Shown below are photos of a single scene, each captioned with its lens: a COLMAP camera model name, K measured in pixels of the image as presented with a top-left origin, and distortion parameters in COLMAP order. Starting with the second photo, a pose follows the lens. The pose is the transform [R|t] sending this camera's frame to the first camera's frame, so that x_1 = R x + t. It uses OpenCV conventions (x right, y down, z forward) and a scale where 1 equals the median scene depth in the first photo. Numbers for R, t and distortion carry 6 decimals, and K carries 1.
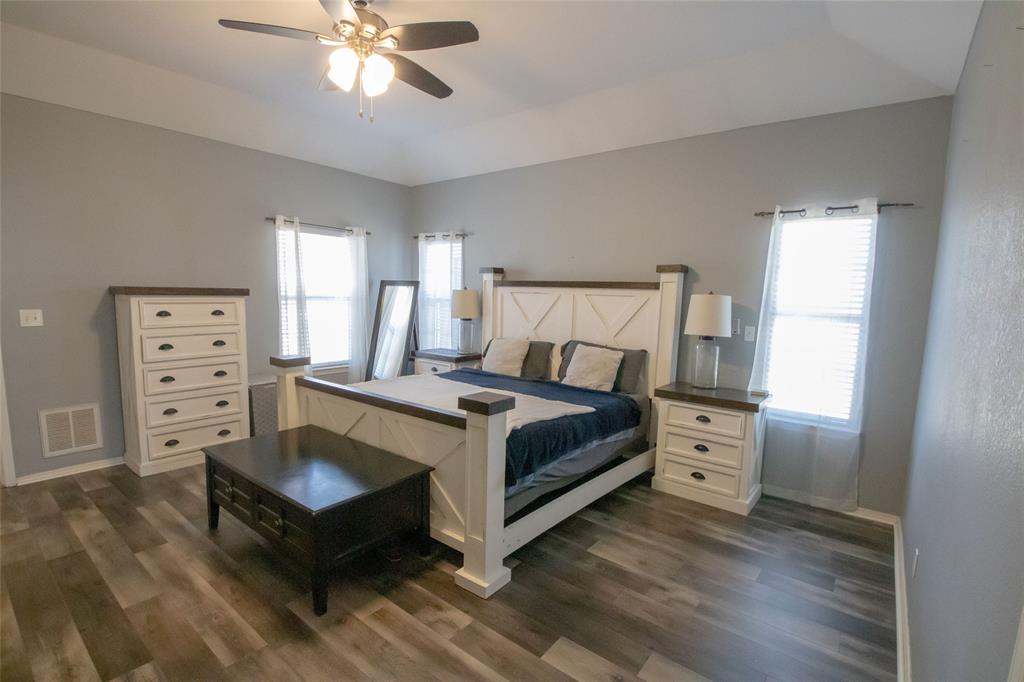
lens RADIAL K [[477.2, 0, 510.1], [0, 477.2, 345.1], [0, 0, 1]] dist [0.001716, -0.019584]
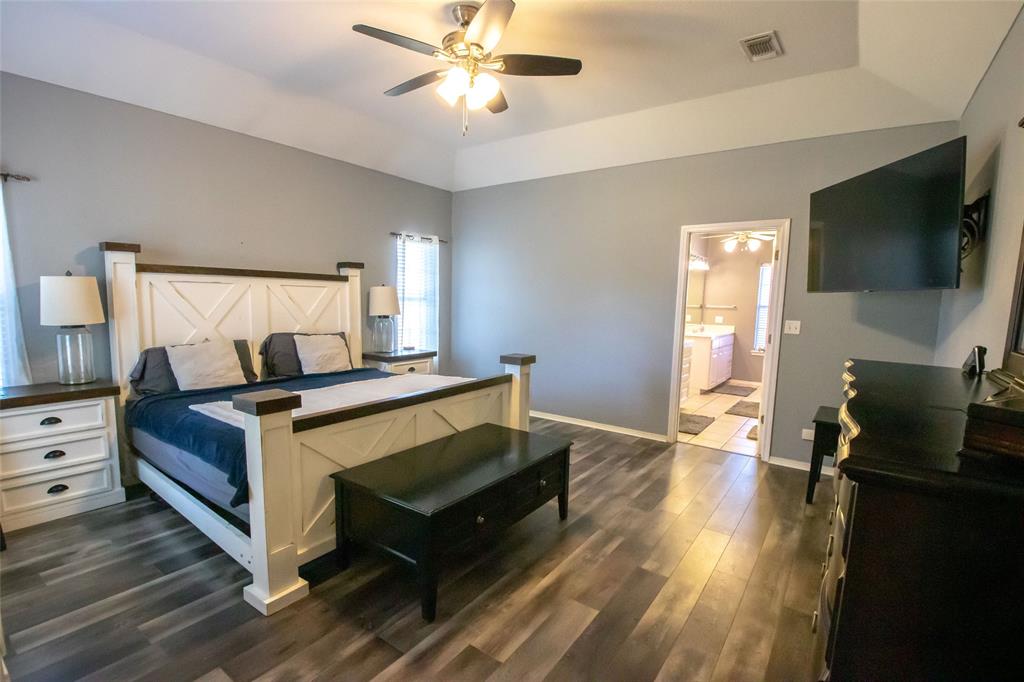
lens RADIAL K [[464.4, 0, 502.2], [0, 464.4, 338.9], [0, 0, 1]] dist [0.000976, -0.000002]
pose [[-0.021372, -0.124721, 0.991962, -1.030403], [0.083409, 0.988507, 0.126084, -0.097192], [-0.996286, 0.085433, -0.010723, 0.691132]]
